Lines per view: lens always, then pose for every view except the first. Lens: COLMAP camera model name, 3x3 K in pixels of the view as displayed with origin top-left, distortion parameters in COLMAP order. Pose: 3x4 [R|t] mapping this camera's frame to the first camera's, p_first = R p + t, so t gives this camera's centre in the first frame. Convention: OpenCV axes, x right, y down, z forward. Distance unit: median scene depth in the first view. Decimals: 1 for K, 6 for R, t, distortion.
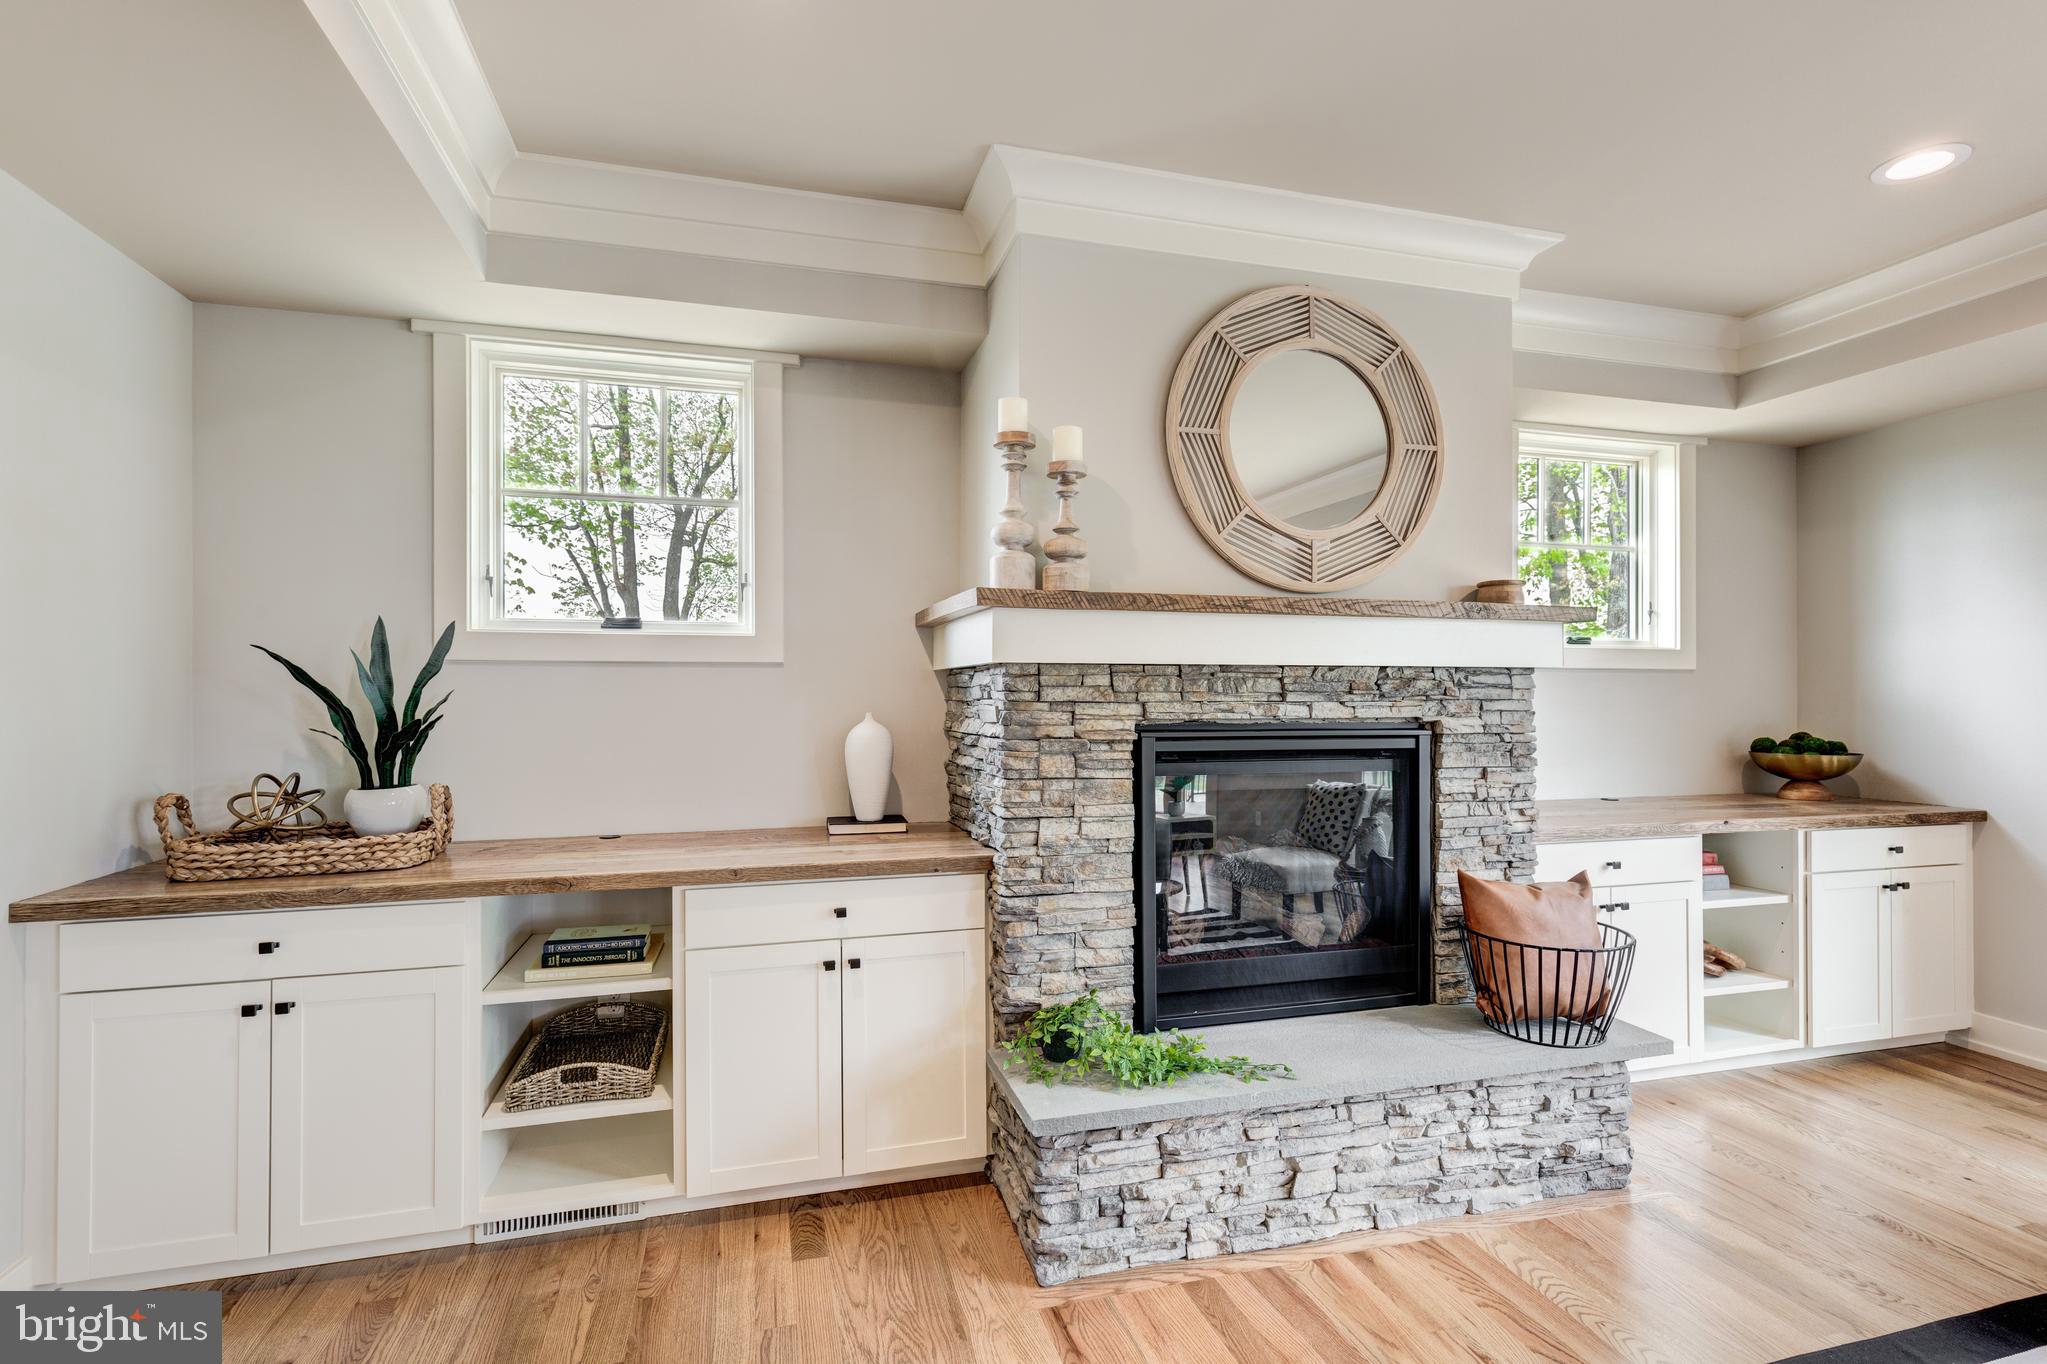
lens RADIAL K [[930.0, 0, 1017.2], [0, 930.0, 688.6], [0, 0, 1]] dist [0.009052, -0.000176]
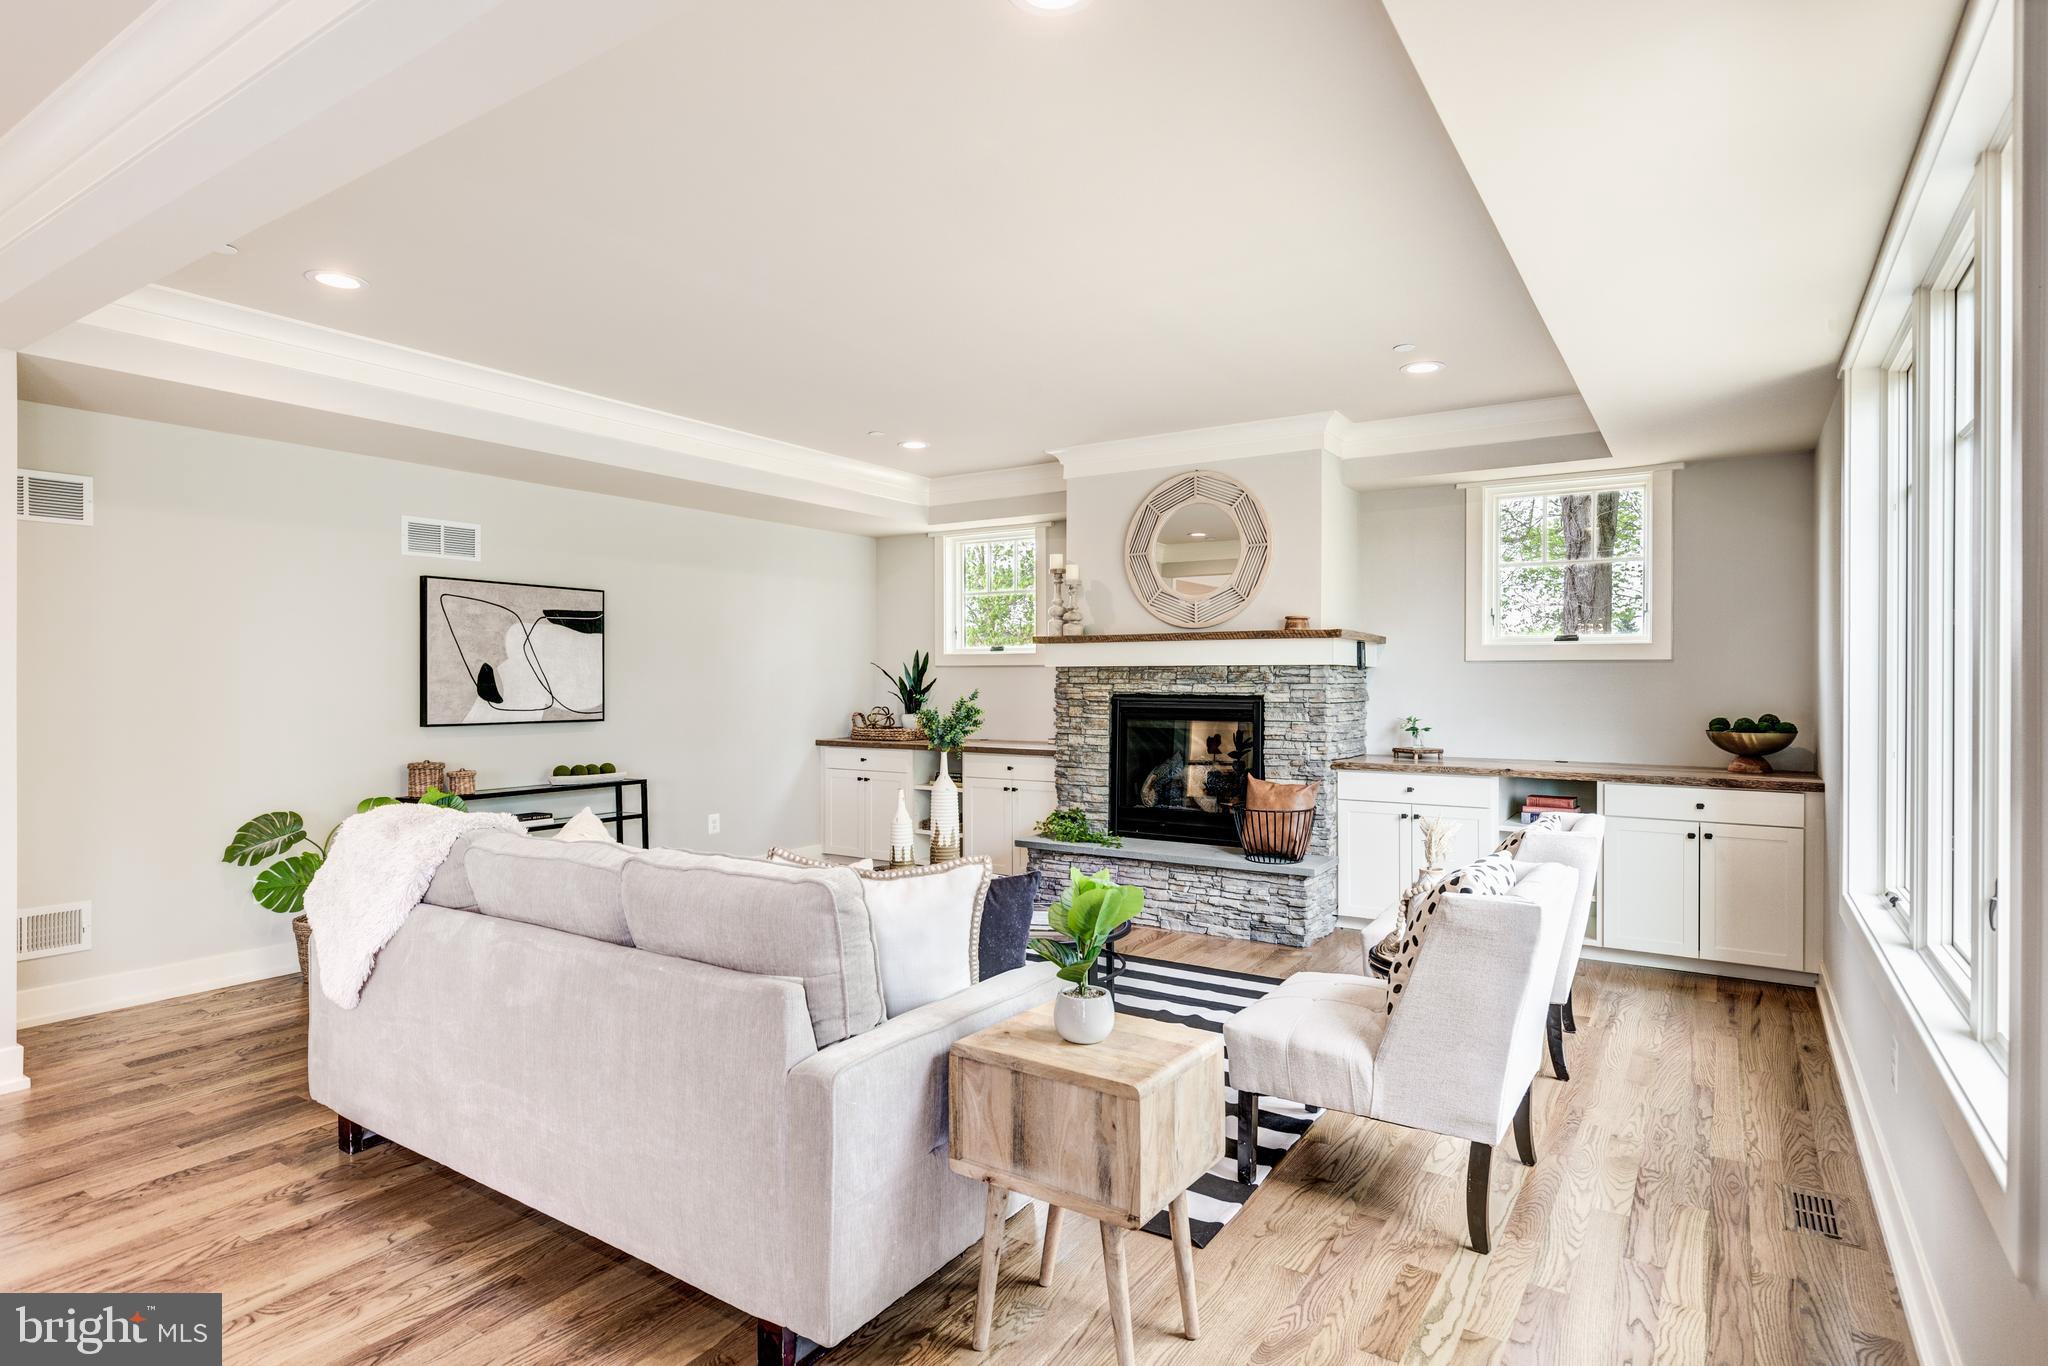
lens RADIAL K [[1073.7, 0, 1027.7], [0, 1073.7, 681.0], [0, 0, 1]] dist [0.000287, -0.000004]
pose [[0.654221, 0.001872, -0.756301, 1.904134], [0.005674, 0.999957, 0.007384, -0.011665], [0.756282, -0.009122, 0.654182, -0.789219]]
